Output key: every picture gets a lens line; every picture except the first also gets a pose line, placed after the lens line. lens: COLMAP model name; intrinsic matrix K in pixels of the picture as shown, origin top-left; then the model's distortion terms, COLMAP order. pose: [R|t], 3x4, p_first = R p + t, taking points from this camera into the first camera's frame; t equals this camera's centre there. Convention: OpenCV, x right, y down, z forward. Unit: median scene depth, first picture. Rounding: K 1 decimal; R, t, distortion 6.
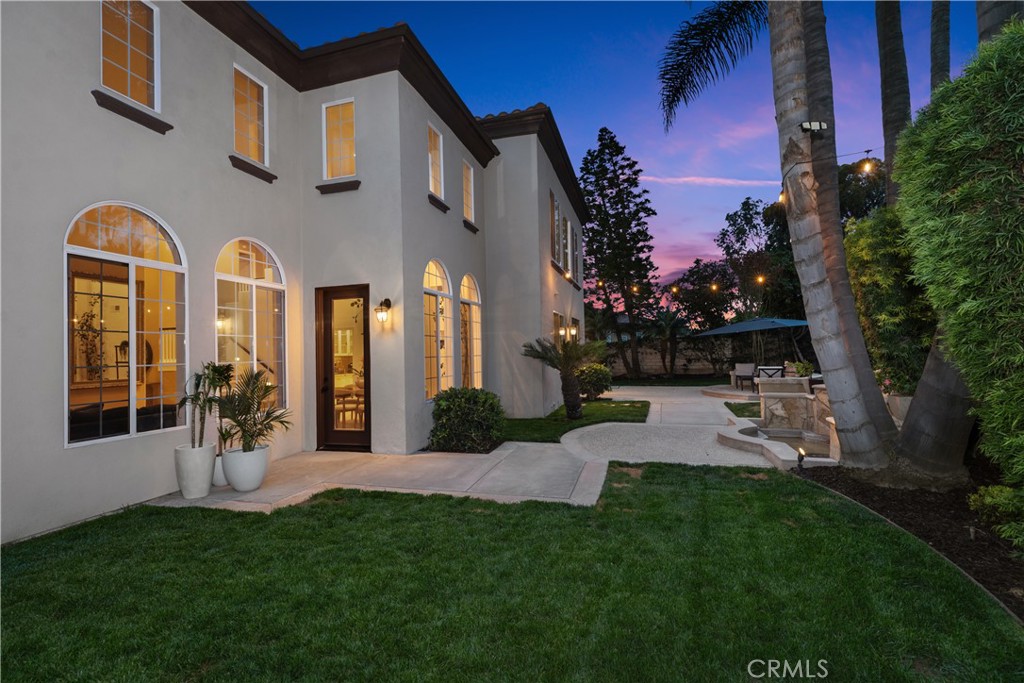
lens RADIAL K [[465.1, 0, 512.0], [0, 465.1, 341.5], [0, 0, 1]] dist [-0.000151, -0.000017]
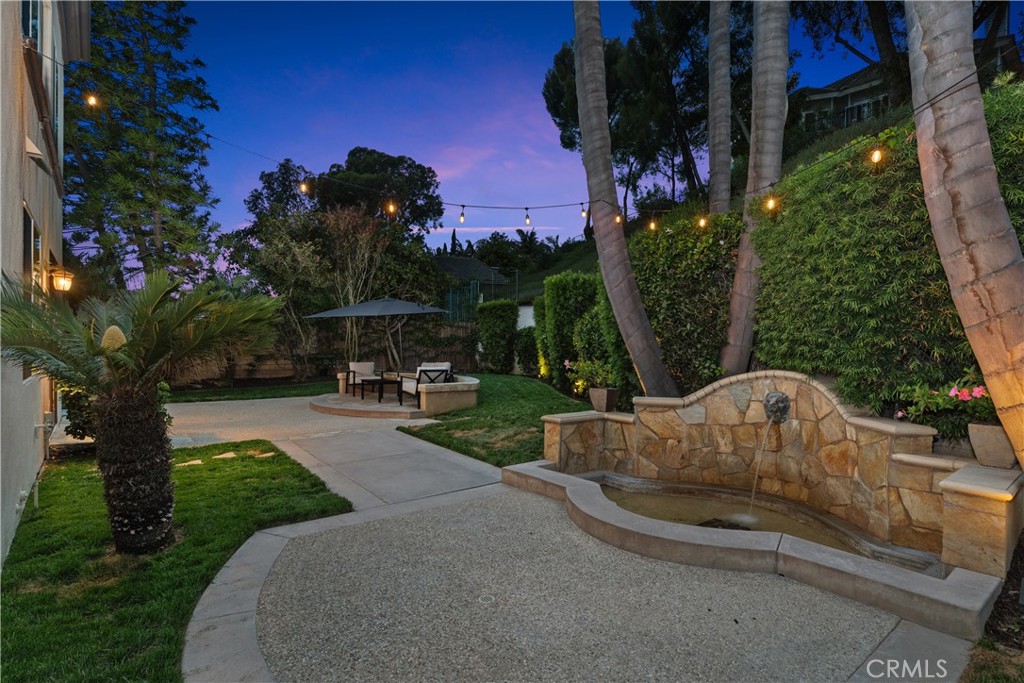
lens RADIAL K [[523.4, 0, 512.0], [0, 523.4, 341.5], [0, 0, 1]] dist [0.002278, 0.000323]
pose [[0.583896, 0.031622, 0.811212, -0.001831], [-0.038913, 0.999183, -0.010940, 0.013261], [-0.810895, -0.025179, 0.584649, 0.293266]]
